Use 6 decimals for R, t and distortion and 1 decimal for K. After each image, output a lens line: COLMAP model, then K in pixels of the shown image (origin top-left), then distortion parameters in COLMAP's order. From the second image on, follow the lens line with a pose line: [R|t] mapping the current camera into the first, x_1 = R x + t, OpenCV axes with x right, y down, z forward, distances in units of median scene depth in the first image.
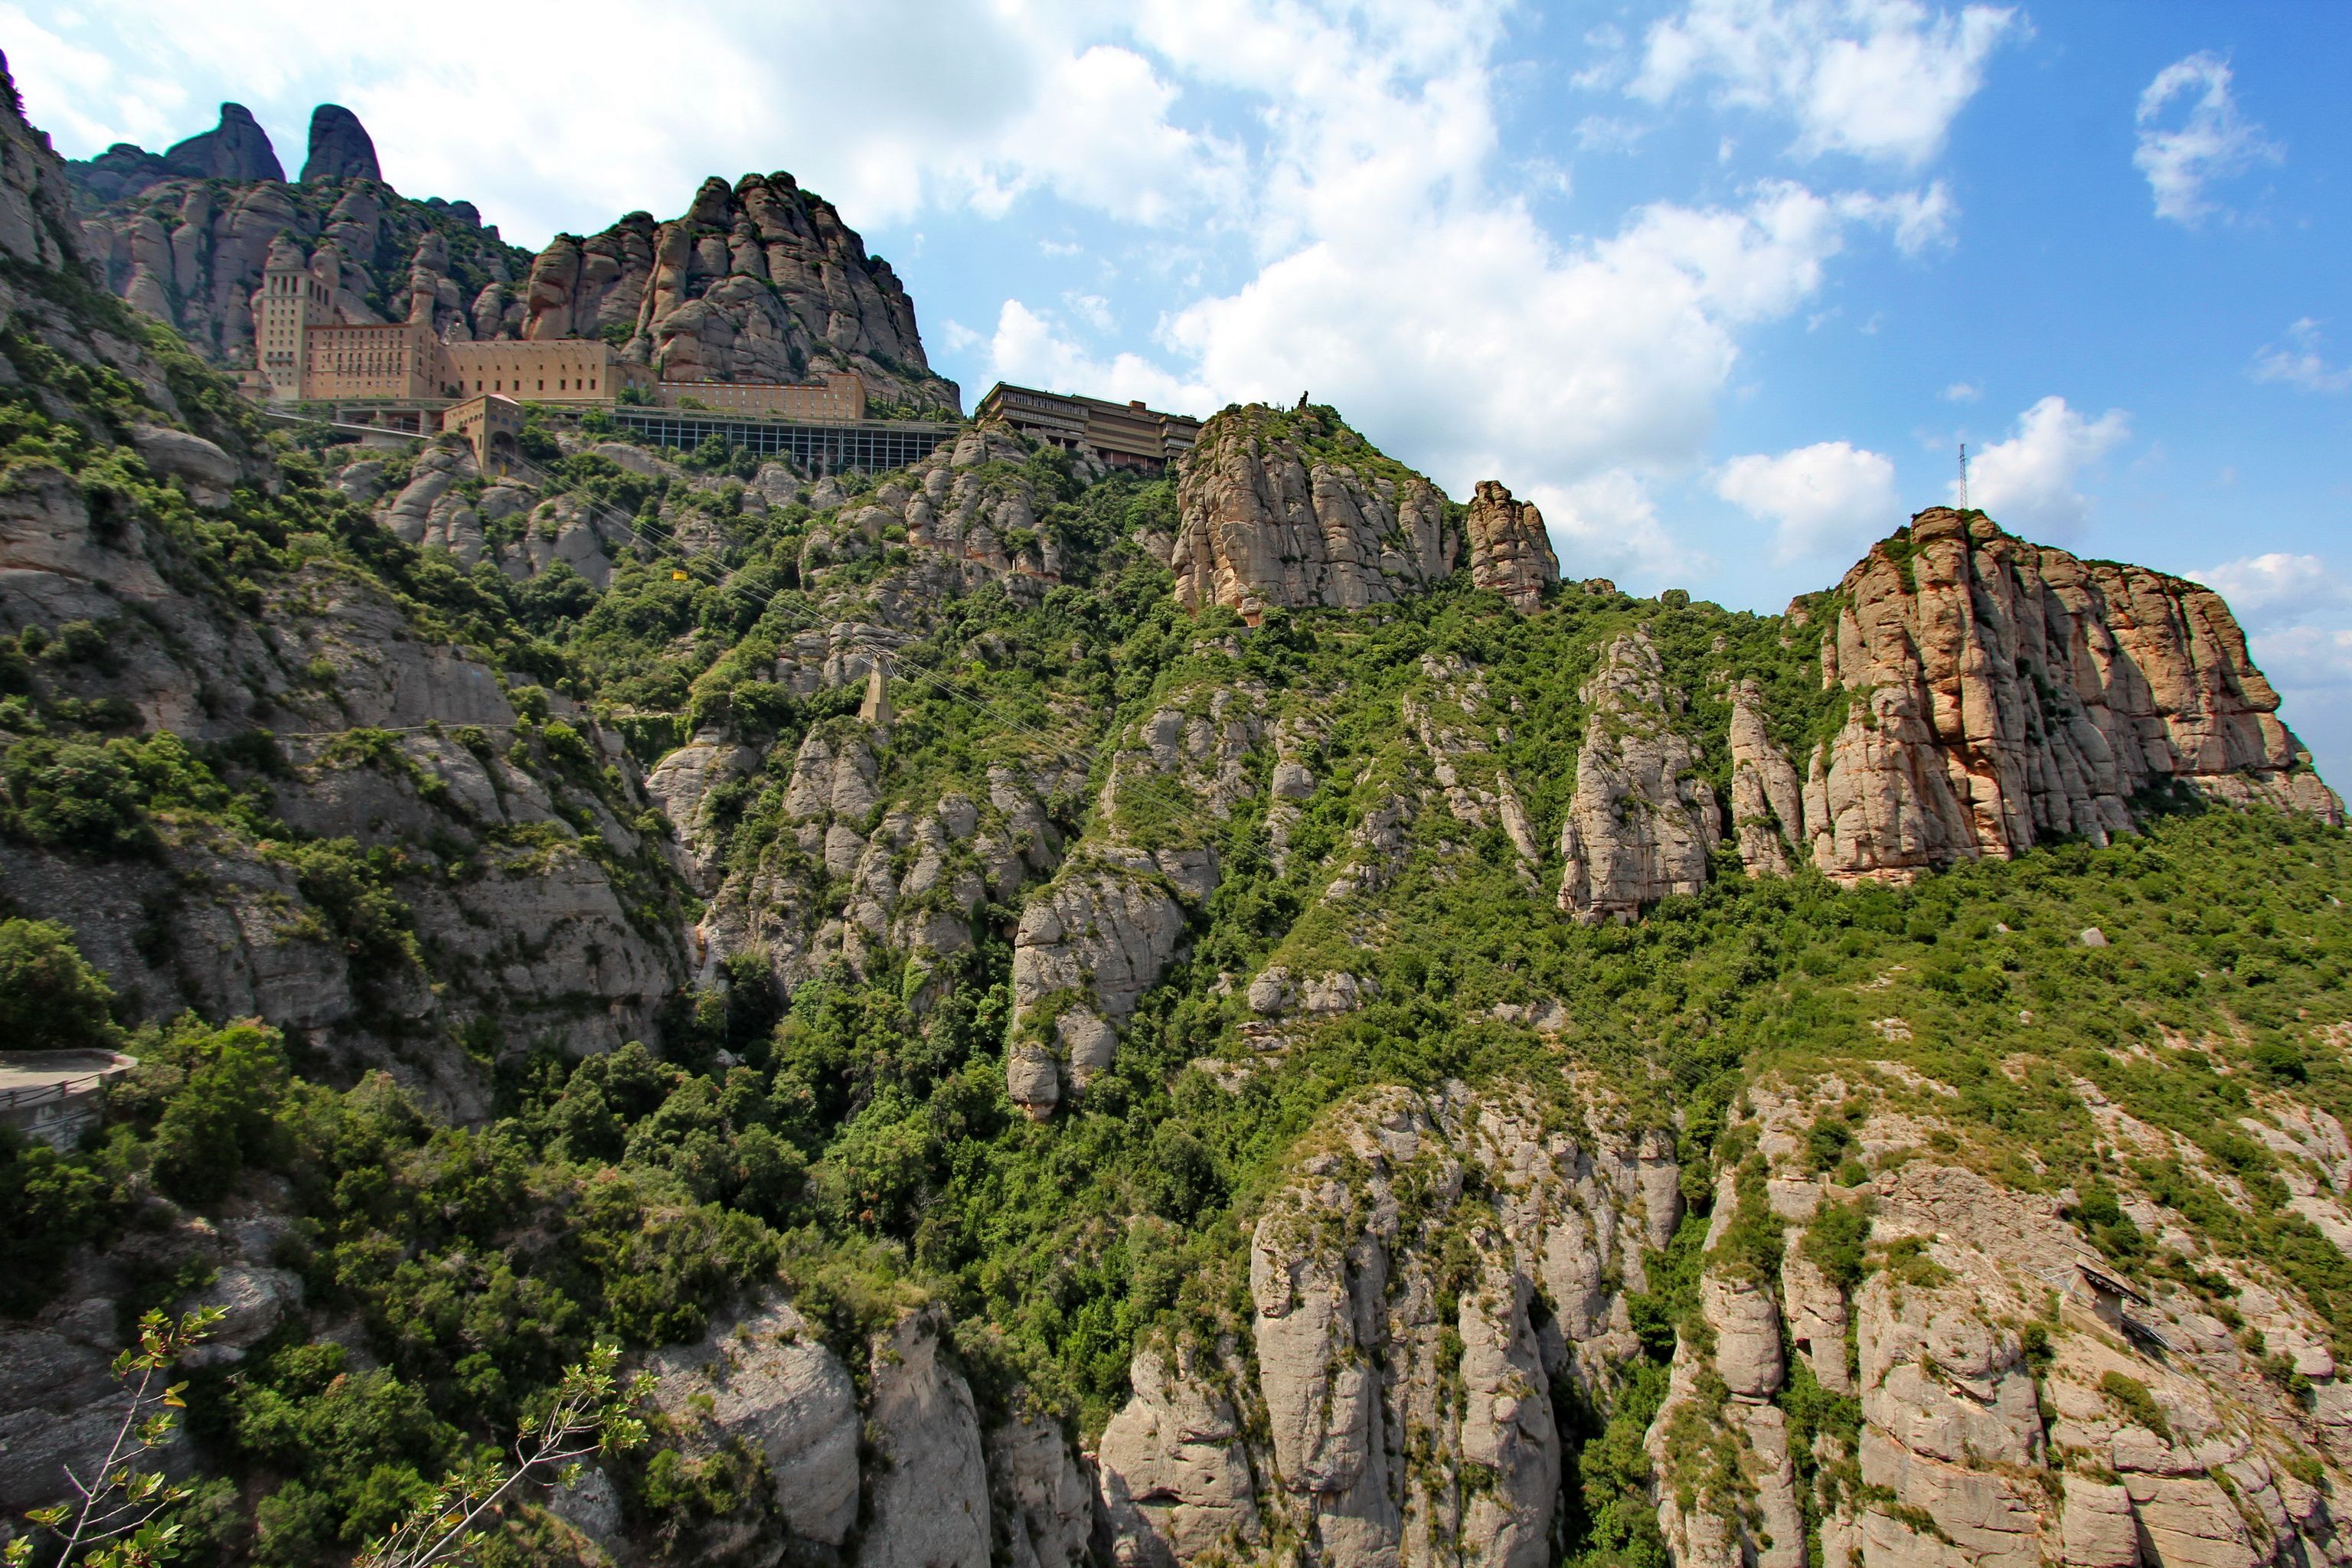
lens RADIAL K [[1093.1, 0, 1178.5], [0, 1093.1, 773.8], [0, 0, 1]] dist [-0.016938, 0.000409]
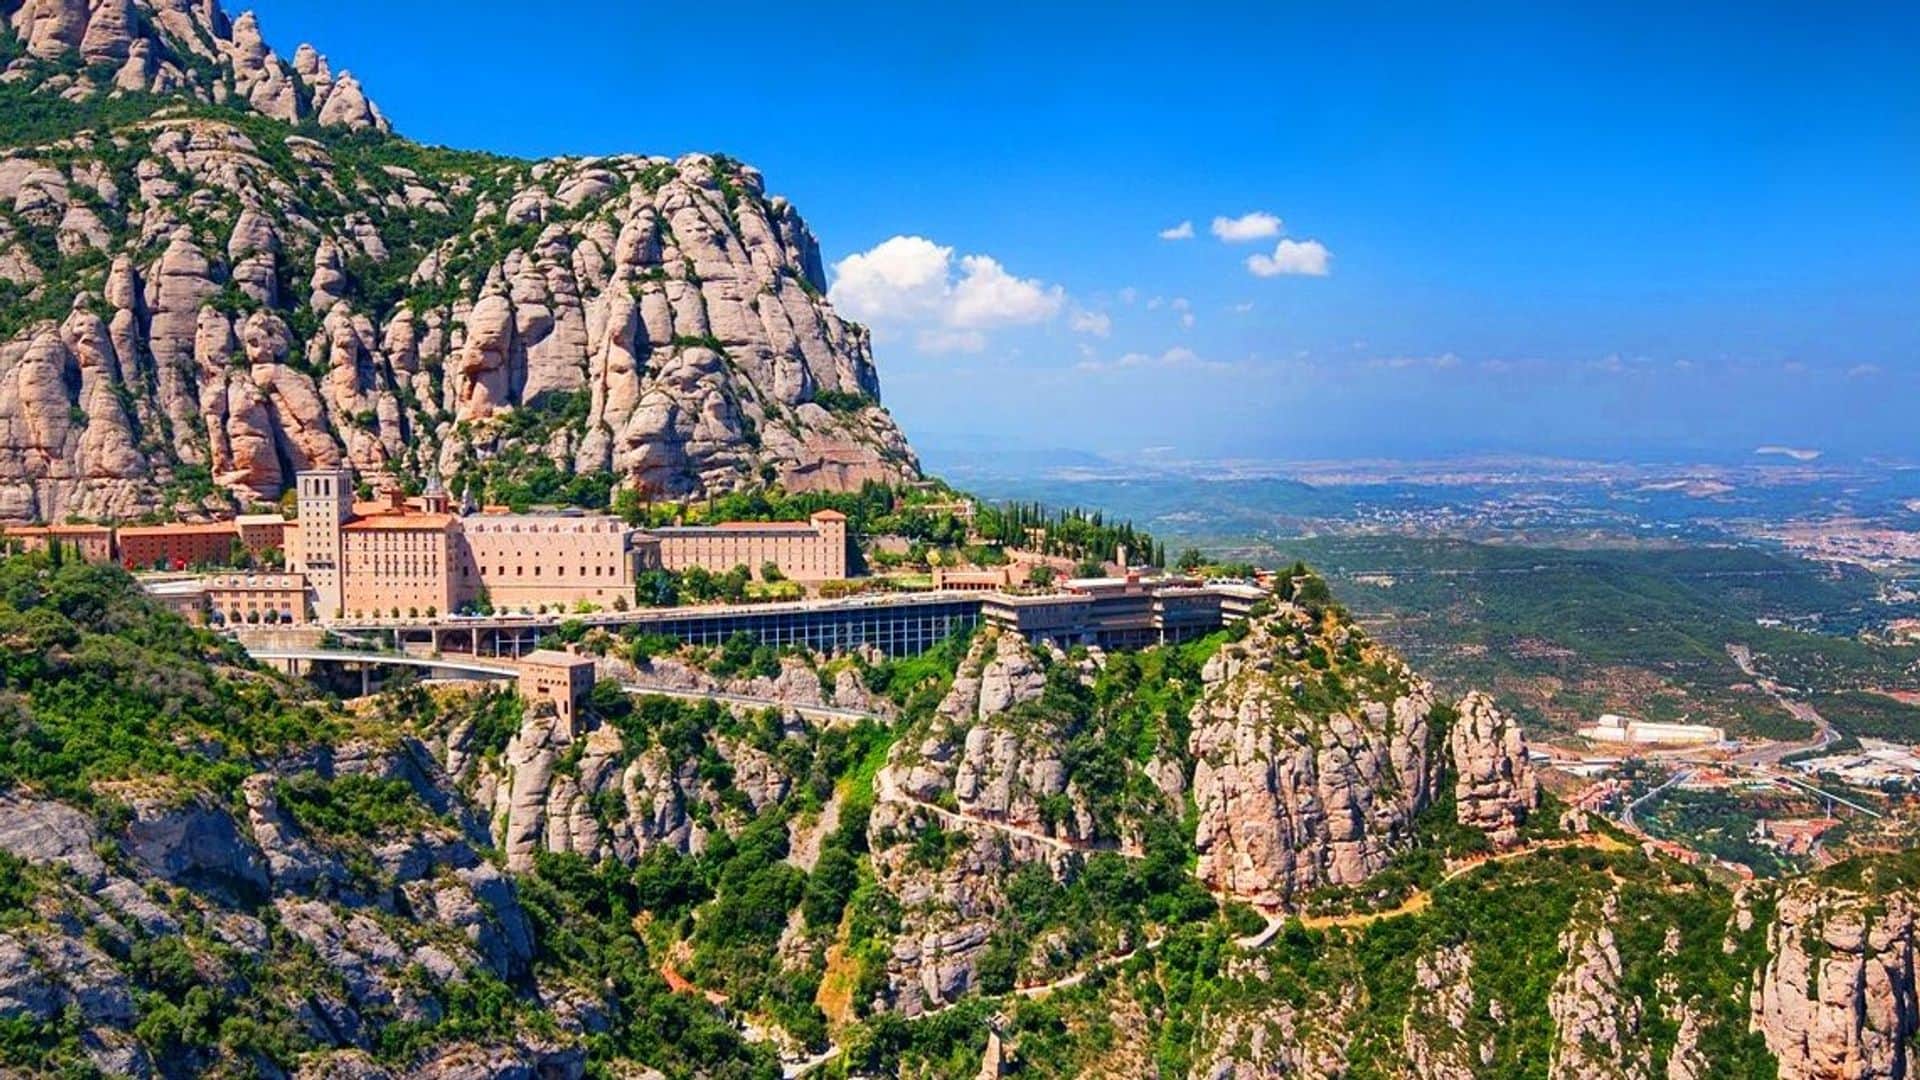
lens RADIAL K [[1538.5, 0, 951.2], [0, 1538.5, 555.6], [0, 0, 1]] dist [0.014826, -0.021815]
pose [[0.999721, -0.004212, -0.023222, -0.212325], [0.006934, 0.992943, 0.118389, -0.648998], [0.022559, -0.118517, 0.992696, -0.547254]]
